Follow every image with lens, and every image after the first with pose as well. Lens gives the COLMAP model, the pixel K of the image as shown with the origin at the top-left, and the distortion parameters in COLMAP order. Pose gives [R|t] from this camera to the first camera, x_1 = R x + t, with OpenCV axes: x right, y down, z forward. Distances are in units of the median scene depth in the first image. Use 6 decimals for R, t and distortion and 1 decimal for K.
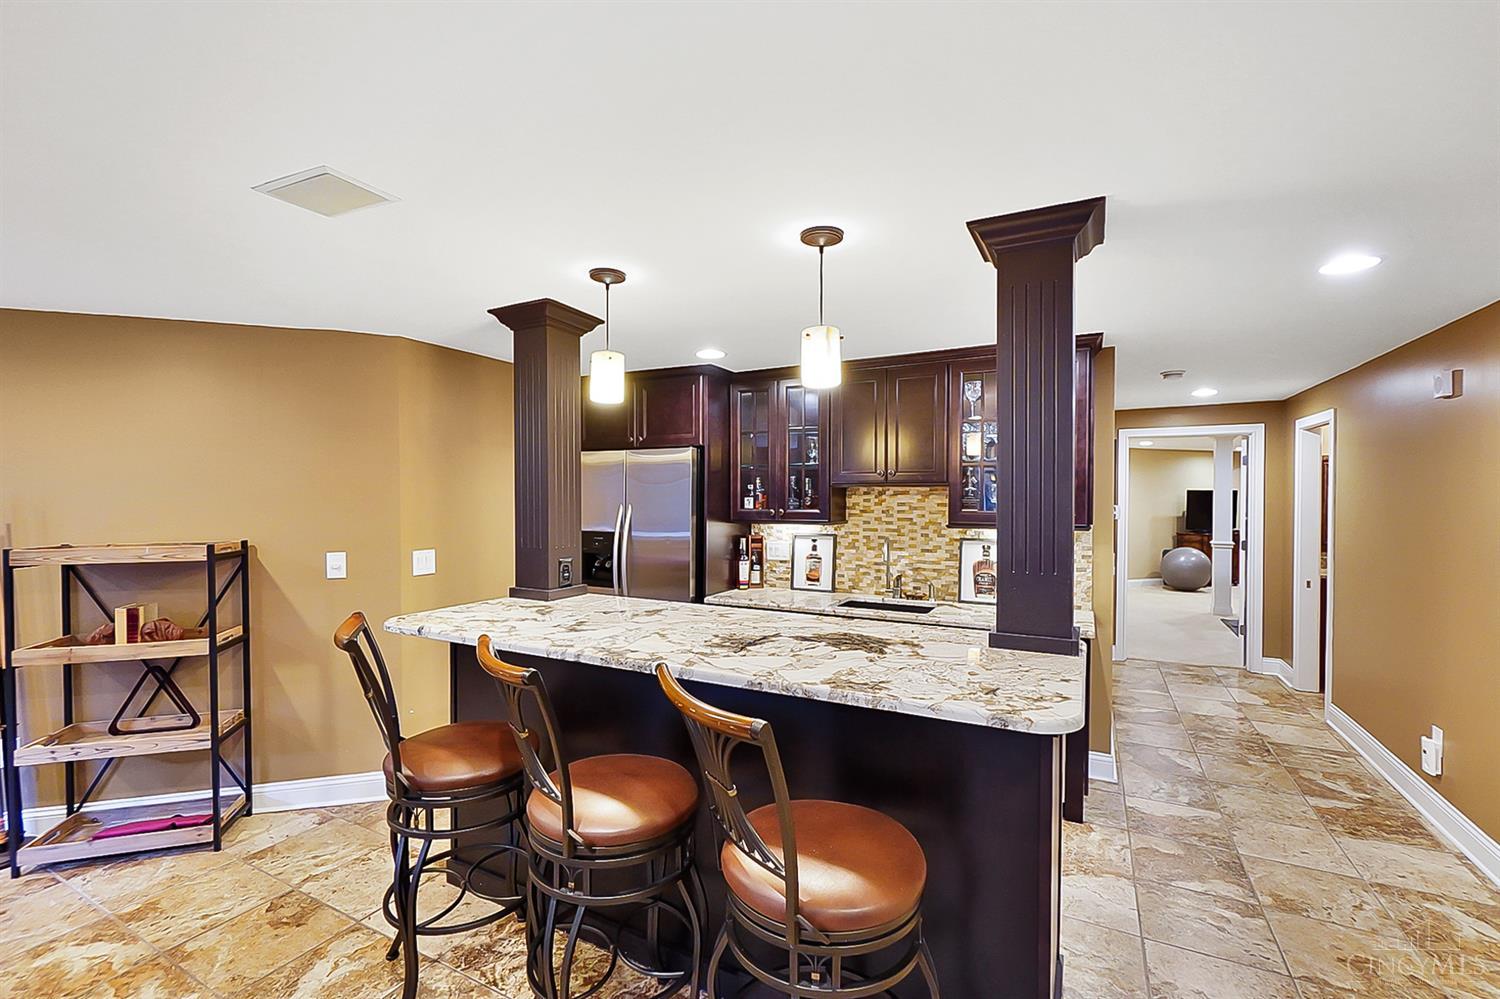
lens RADIAL K [[650.2, 0, 746.4], [0, 650.2, 497.8], [0, 0, 1]] dist [-0.005294, -0.000065]
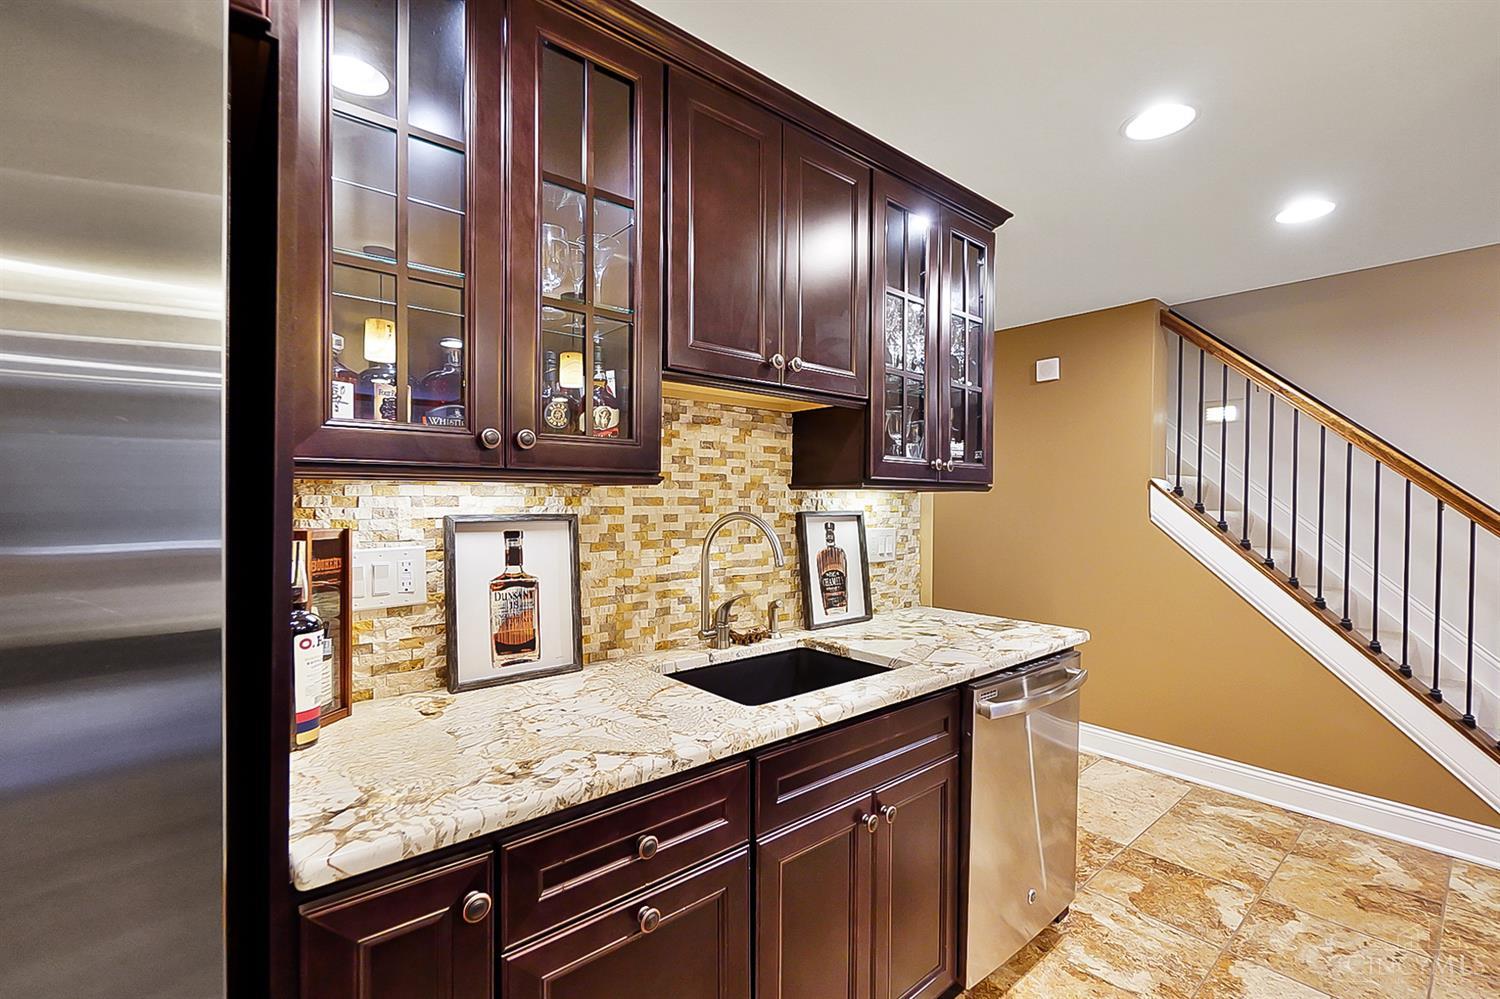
lens RADIAL K [[650.2, 0, 750.0], [0, 650.2, 500.5], [0, 0, 1]] dist [-0.005294, -0.000065]
pose [[0.380193, -0.001001, 0.924906, -0.179435], [0.000558, 0.999999, 0.000853, 0.048743], [-0.924907, 0.000192, 0.380194, 0.779054]]
